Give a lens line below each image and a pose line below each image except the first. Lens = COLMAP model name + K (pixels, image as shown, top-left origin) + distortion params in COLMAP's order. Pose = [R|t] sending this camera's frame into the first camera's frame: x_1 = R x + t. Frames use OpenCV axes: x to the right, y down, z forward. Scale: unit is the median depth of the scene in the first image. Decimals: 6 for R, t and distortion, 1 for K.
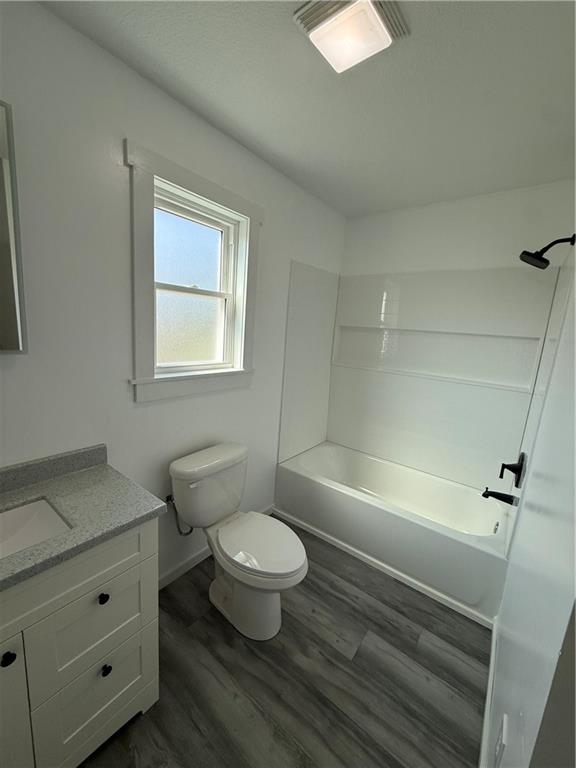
lens RADIAL K [[306.7, 0, 288.0], [0, 306.7, 384.0], [0, 0, 1]] dist [0.001065, 0.000359]
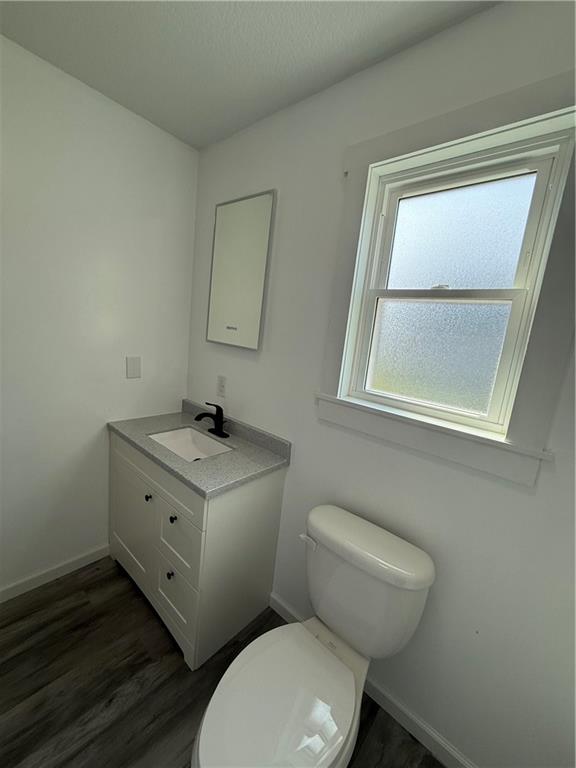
lens RADIAL K [[306.7, 0, 288.0], [0, 306.7, 384.0], [0, 0, 1]] dist [0.001065, 0.000359]
pose [[-0.056869, 0.096873, -0.993671, 0.431341], [-0.289170, 0.951022, 0.109264, -0.111321], [0.955587, 0.293553, -0.026071, 0.870155]]
